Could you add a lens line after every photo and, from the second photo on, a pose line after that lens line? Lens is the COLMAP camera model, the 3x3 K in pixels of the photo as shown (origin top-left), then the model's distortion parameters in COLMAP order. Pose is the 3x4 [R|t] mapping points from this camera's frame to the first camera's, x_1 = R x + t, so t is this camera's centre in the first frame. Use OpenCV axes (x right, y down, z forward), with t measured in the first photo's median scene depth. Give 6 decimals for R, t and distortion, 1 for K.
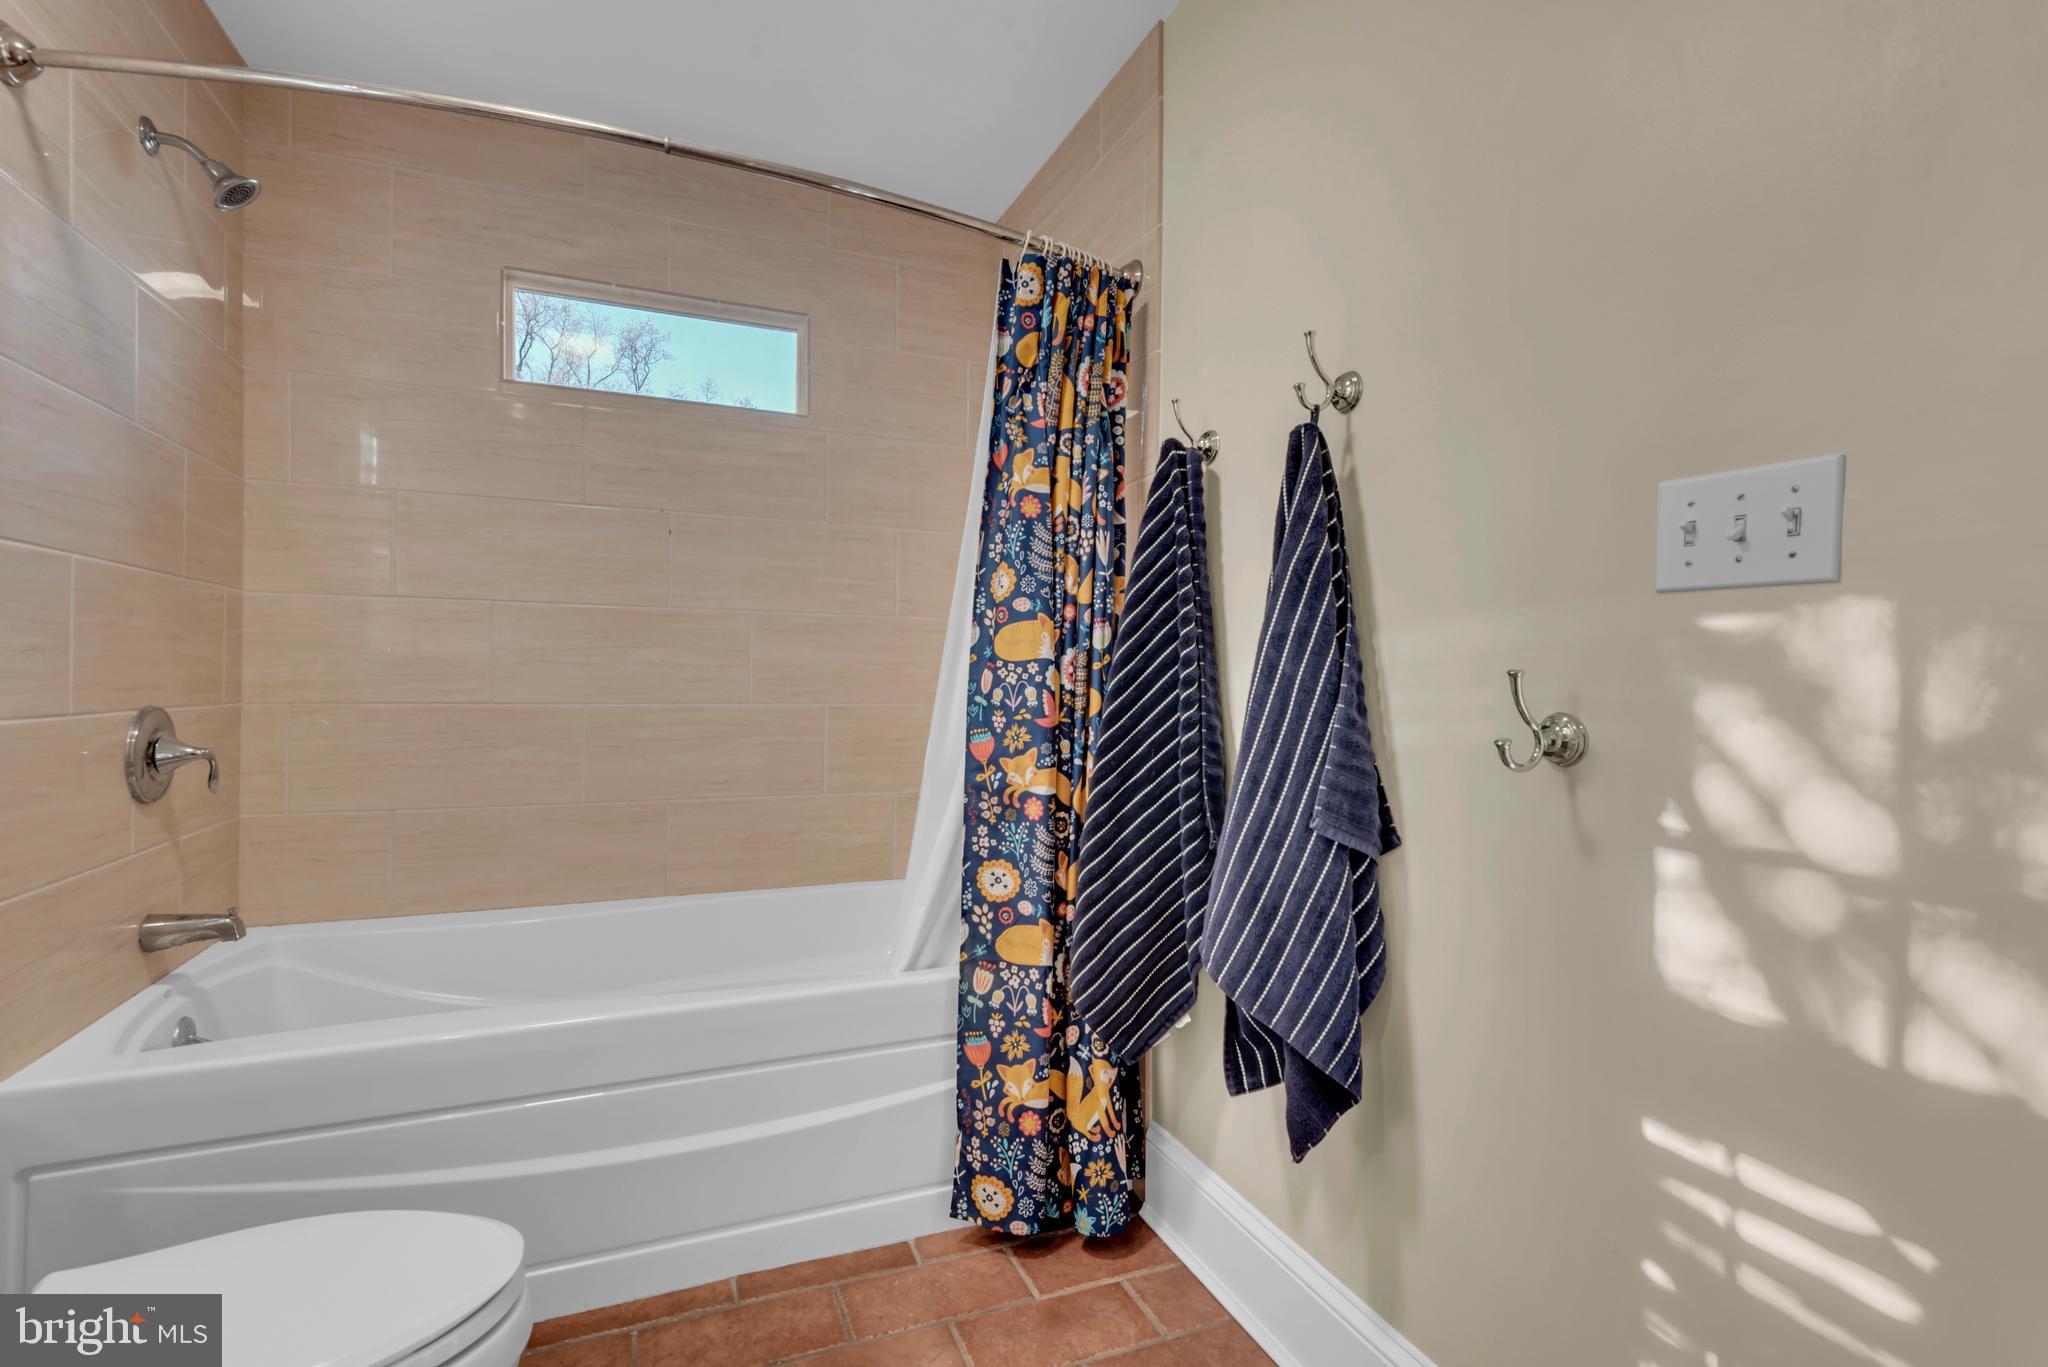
lens RADIAL K [[944.8, 0, 1022.0], [0, 944.8, 668.9], [0, 0, 1]] dist [0.034424, -0.001233]
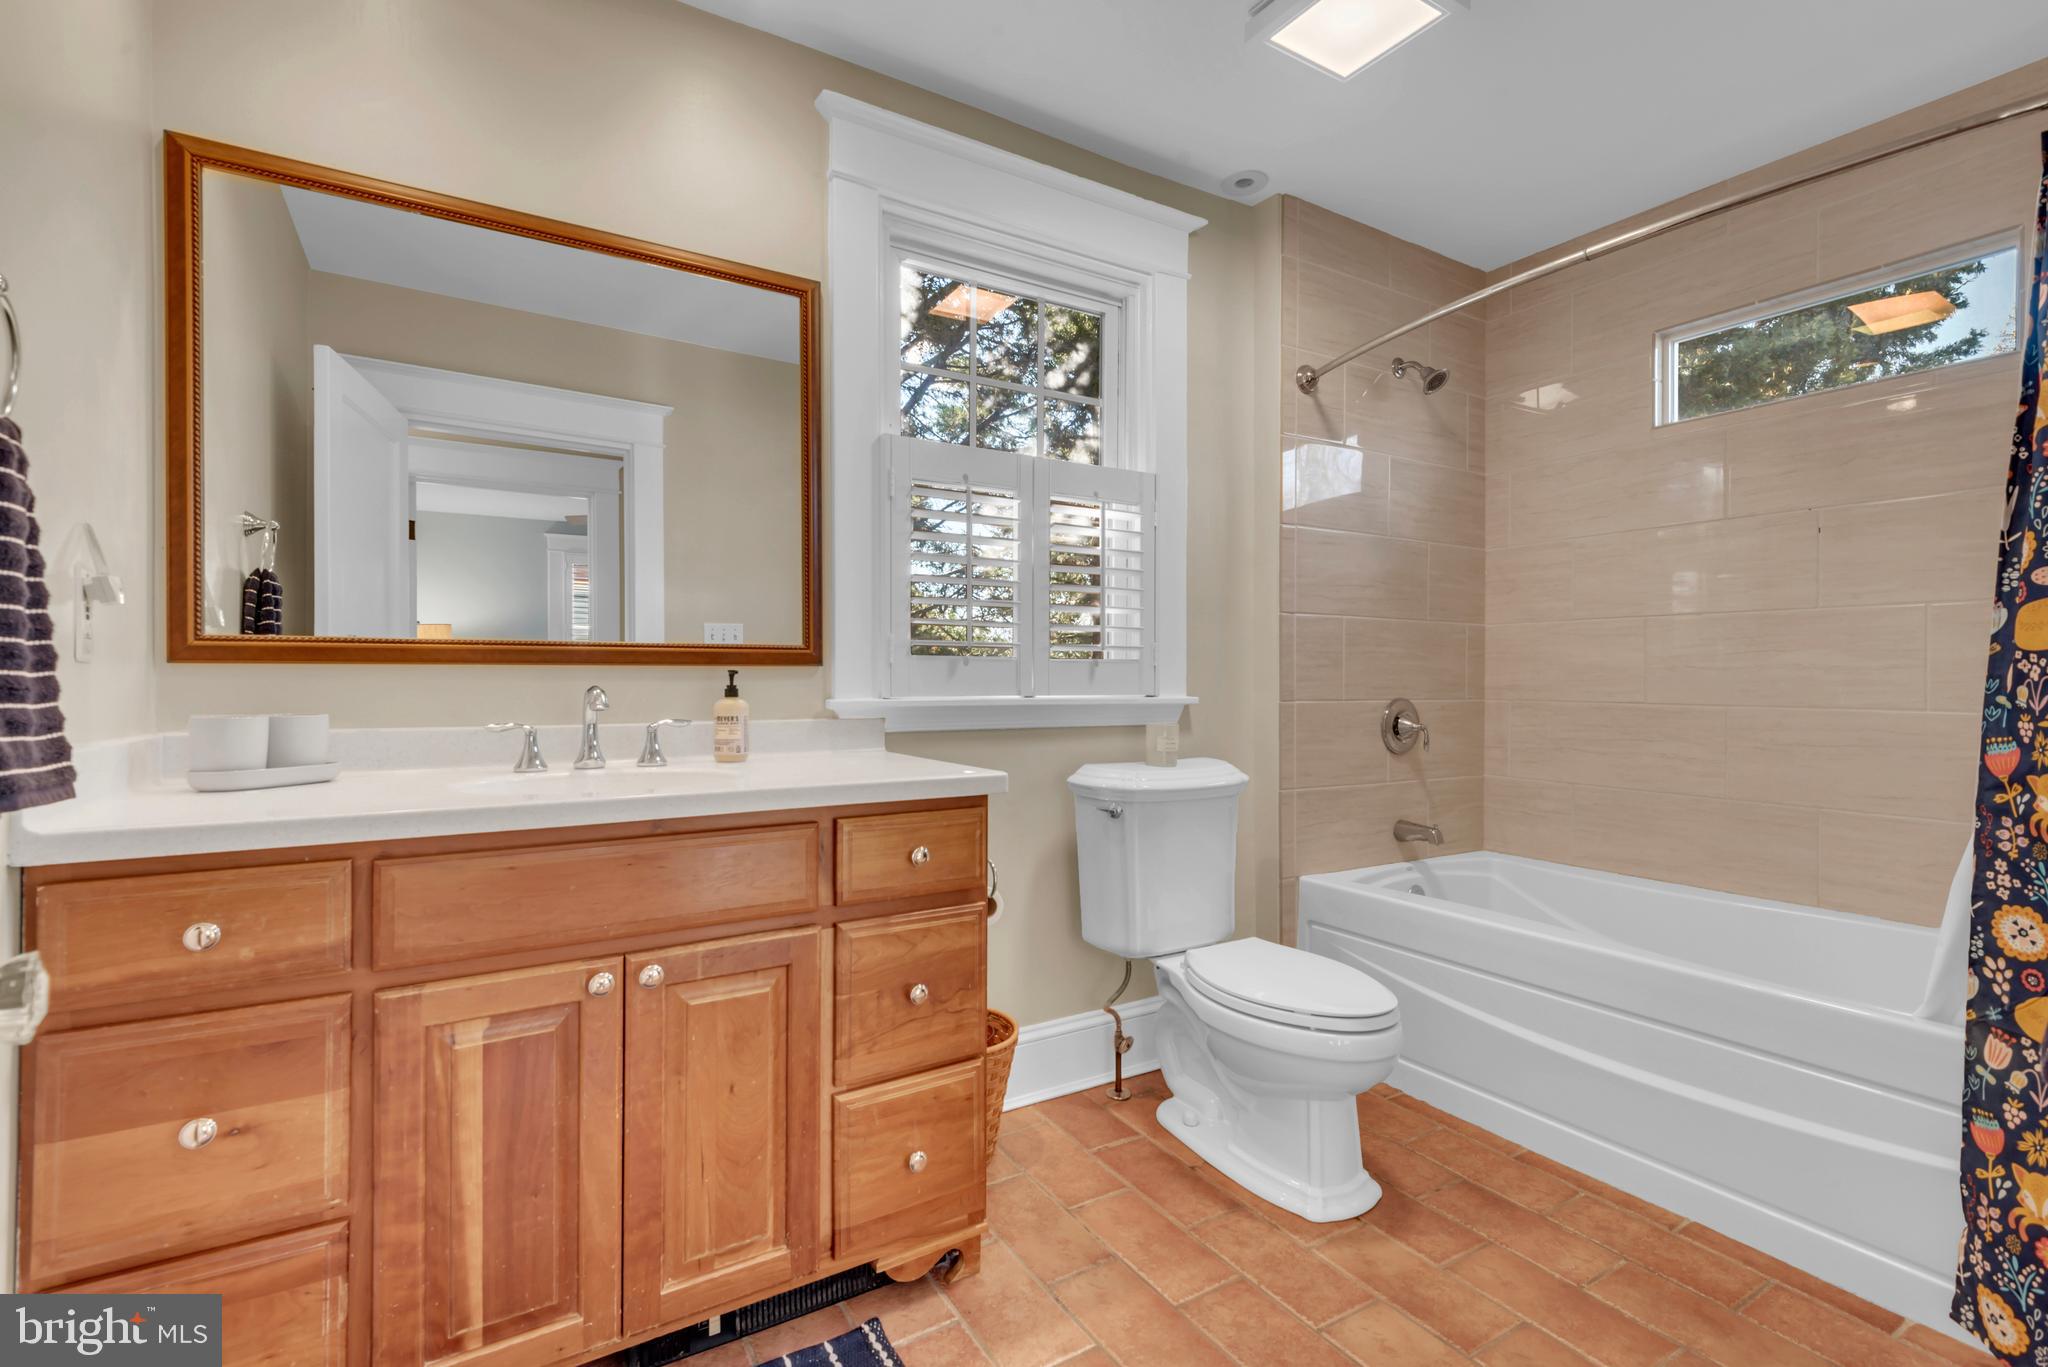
lens RADIAL K [[944.8, 0, 1024.6], [0, 944.8, 686.3], [0, 0, 1]] dist [0.034424, -0.001233]
pose [[0.172522, -0.004904, -0.984993, 0.627421], [0.004937, 0.999979, -0.004114, 0.020179], [0.984993, -0.004153, 0.172543, 0.053941]]
